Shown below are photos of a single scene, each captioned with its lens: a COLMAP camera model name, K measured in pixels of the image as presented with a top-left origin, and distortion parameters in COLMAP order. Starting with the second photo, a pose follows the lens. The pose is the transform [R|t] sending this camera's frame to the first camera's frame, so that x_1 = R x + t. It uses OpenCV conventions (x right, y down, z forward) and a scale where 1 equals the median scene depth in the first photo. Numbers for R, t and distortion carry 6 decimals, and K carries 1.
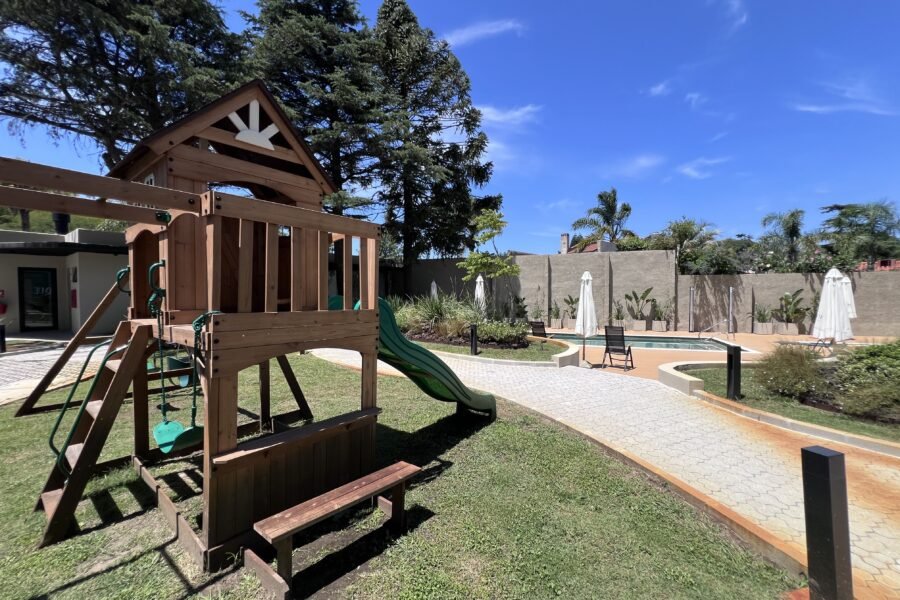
lens RADIAL K [[363.1, 0, 451.0], [0, 363.1, 298.3], [0, 0, 1]] dist [0.002625, 0.000708]
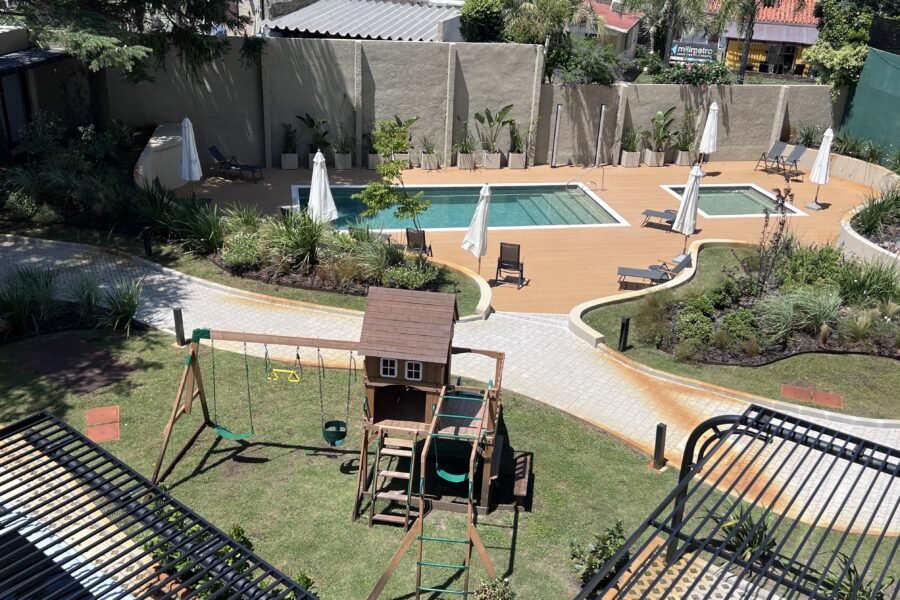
lens RADIAL K [[850.7, 0, 449.9], [0, 850.7, 300.4], [0, 0, 1]] dist [0.068767, 0.000000]
pose [[0.864907, -0.169628, 0.472401, -0.357852], [-0.035275, 0.918295, 0.394323, -0.315138], [-0.500691, -0.357717, 0.788256, -0.326240]]
